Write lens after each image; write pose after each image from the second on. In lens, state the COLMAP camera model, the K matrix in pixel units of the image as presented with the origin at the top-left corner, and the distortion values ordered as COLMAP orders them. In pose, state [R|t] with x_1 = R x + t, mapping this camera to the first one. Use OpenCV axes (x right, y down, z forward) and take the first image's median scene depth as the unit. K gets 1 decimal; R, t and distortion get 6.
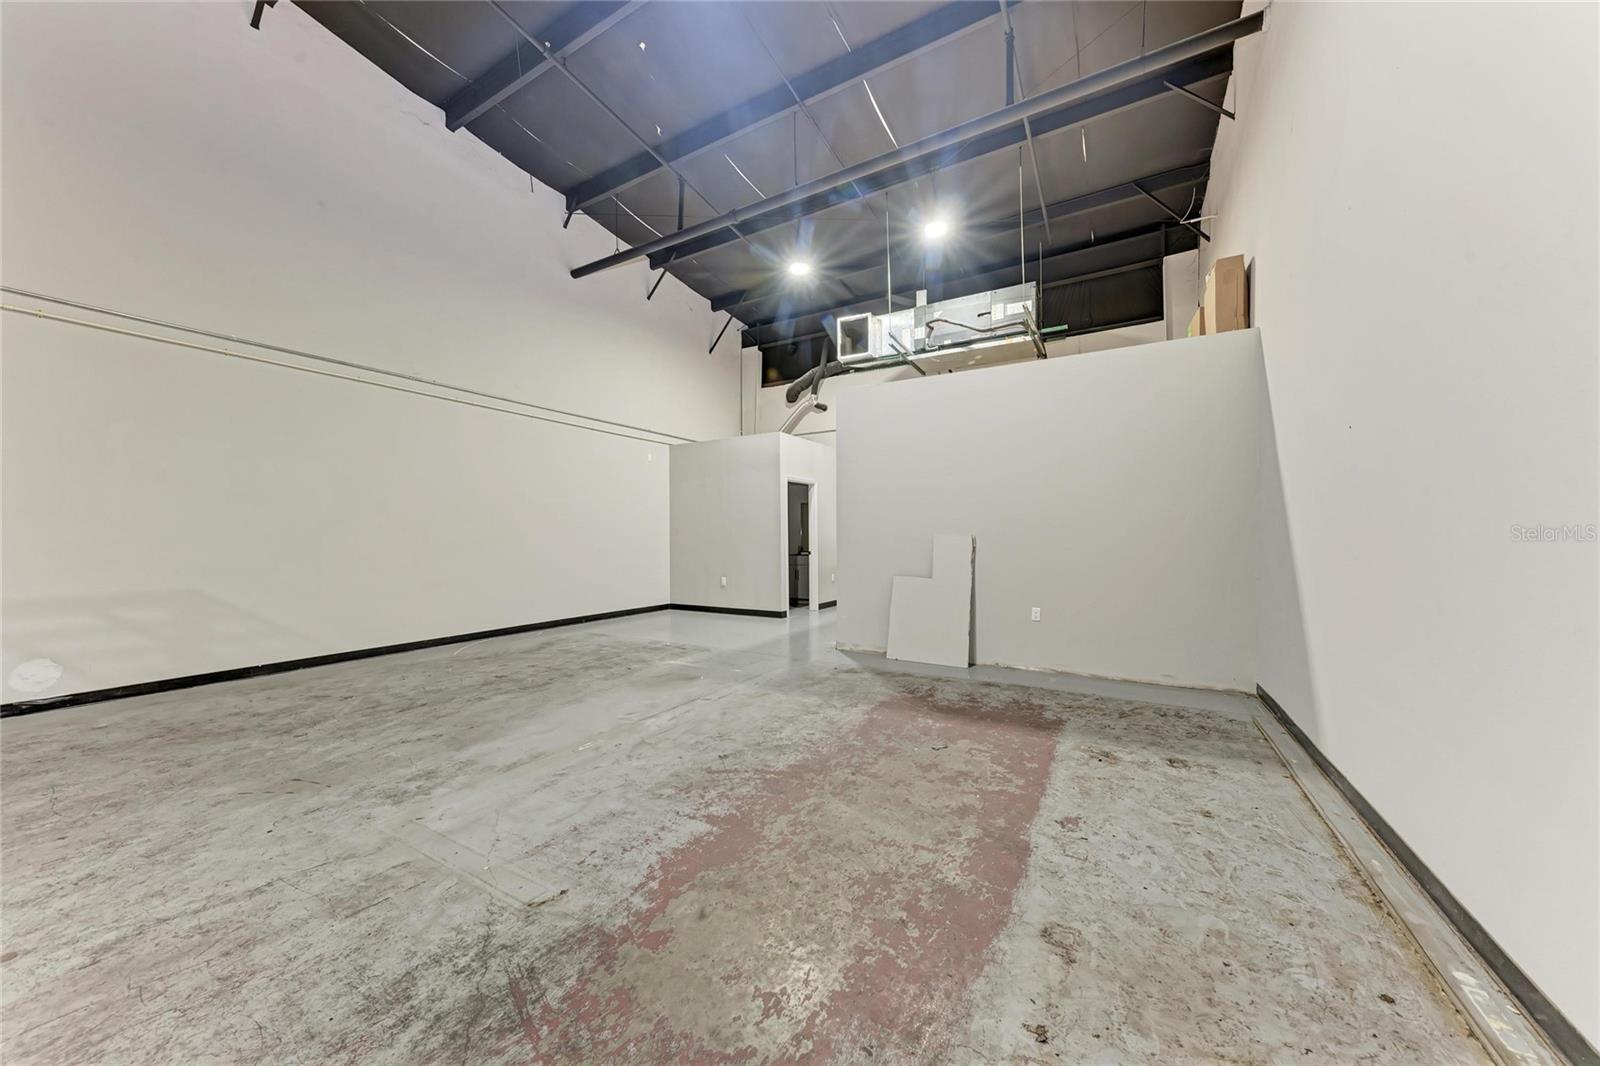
lens RADIAL K [[550.4, 0, 801.9], [0, 550.4, 534.6], [0, 0, 1]] dist [0.011141, -0.002203]
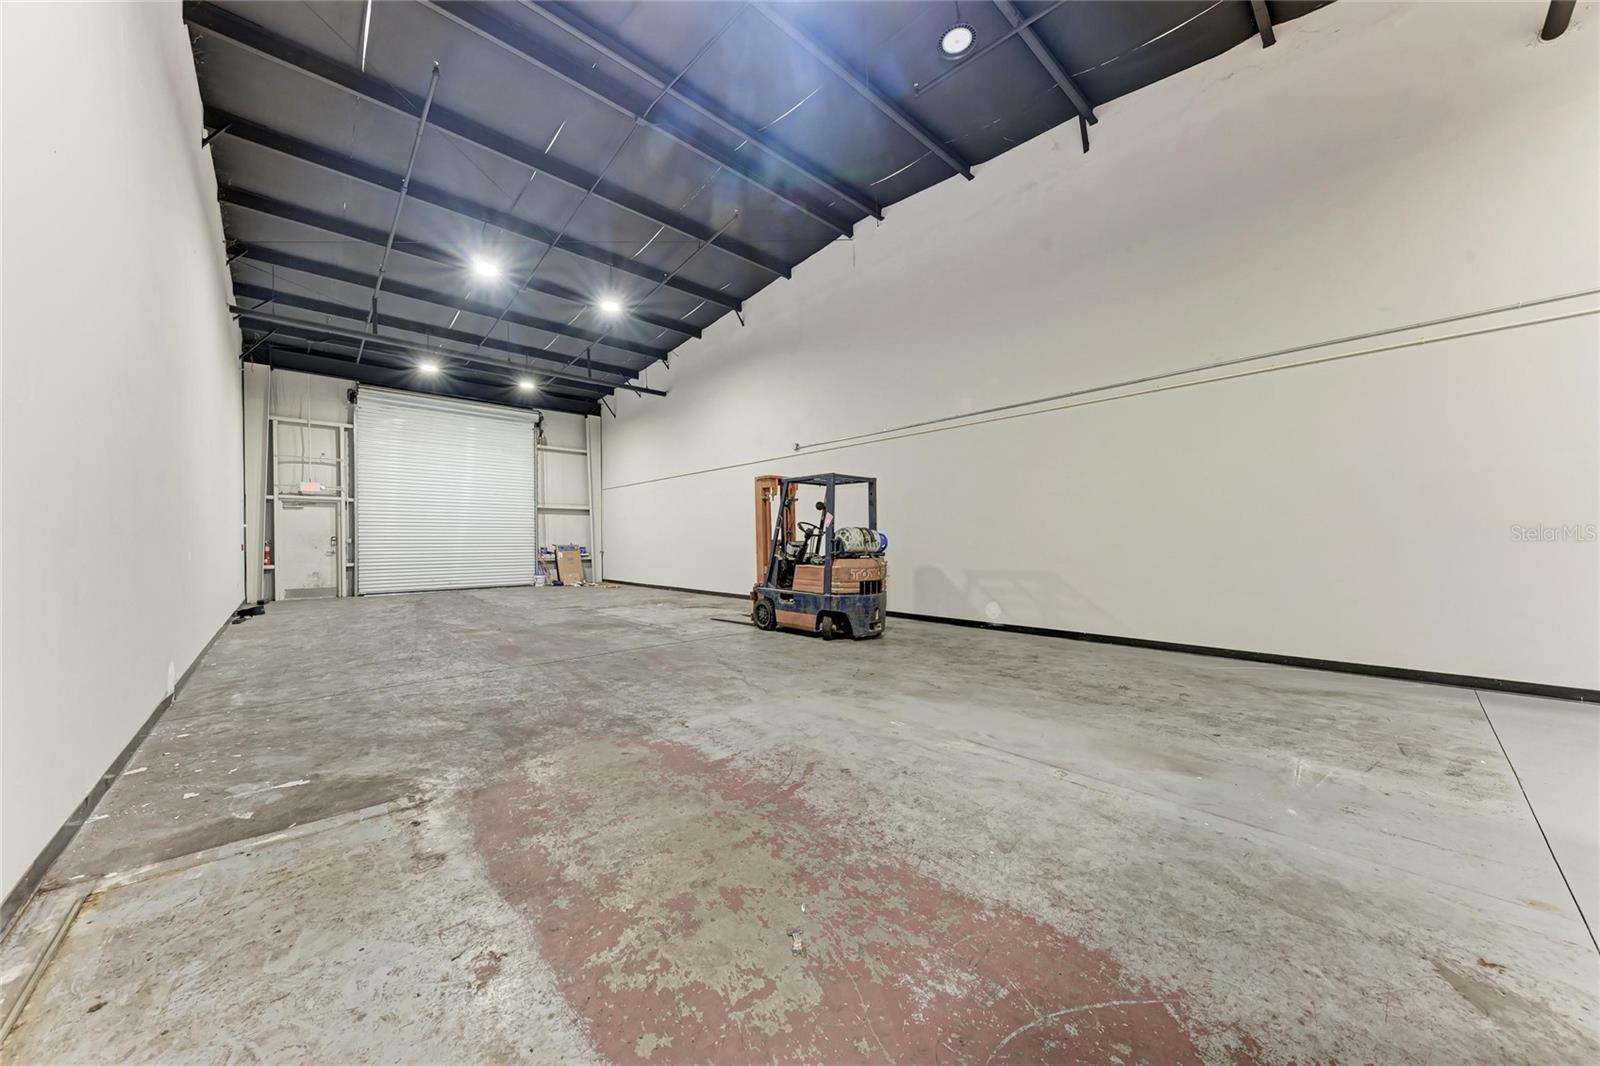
lens RADIAL K [[550.4, 0, 805.7], [0, 550.4, 538.6], [0, 0, 1]] dist [0.011141, -0.002203]
pose [[-0.297480, 0.003431, -0.954722, 0.718504], [0.014324, 0.999897, -0.000870, 0.001119], [0.954620, -0.013934, -0.297499, 1.118639]]
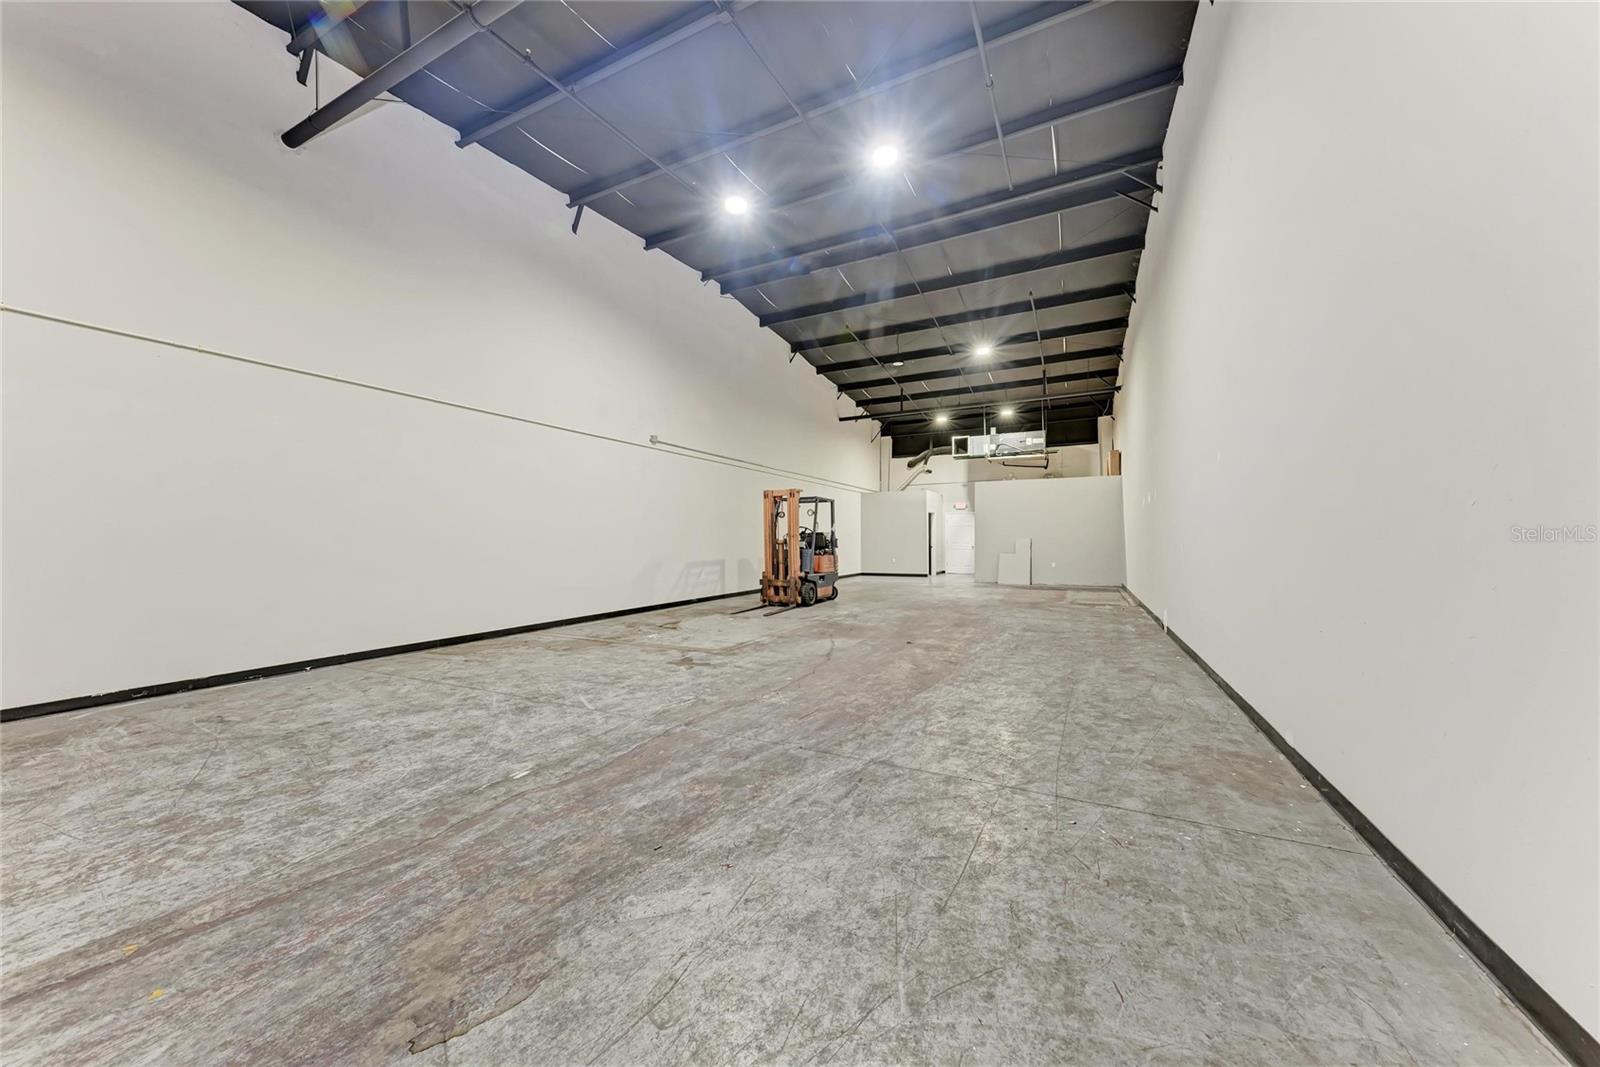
lens RADIAL K [[550.4, 0, 807.7], [0, 550.4, 552.3], [0, 0, 1]] dist [0.011141, -0.002203]
pose [[0.997468, -0.000794, 0.071119, -1.629413], [-0.001218, 0.999600, 0.028240, -0.009803], [-0.071113, -0.028255, 0.997068, -2.777531]]
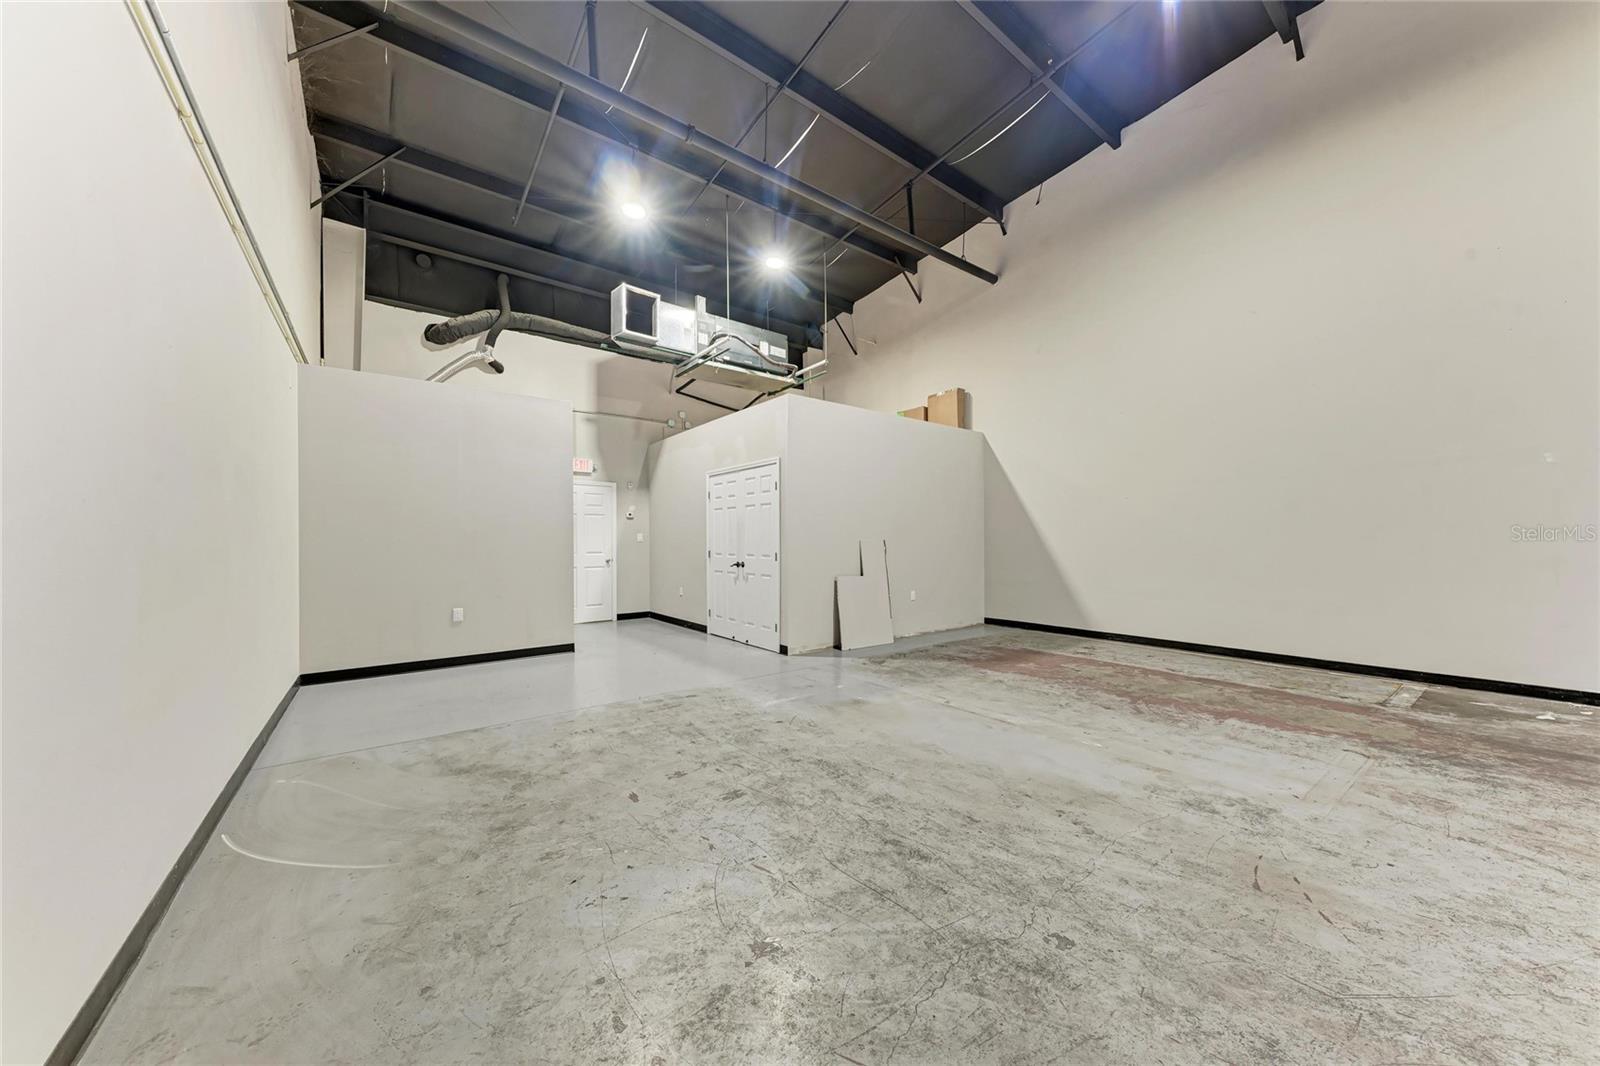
lens RADIAL K [[550.4, 0, 804.2], [0, 550.4, 535.6], [0, 0, 1]] dist [0.011141, -0.002203]
pose [[0.392918, 0.011636, 0.919500, -1.491144], [0.000576, 0.999917, -0.012900, 0.010238], [-0.919573, 0.005598, 0.392879, 1.045457]]
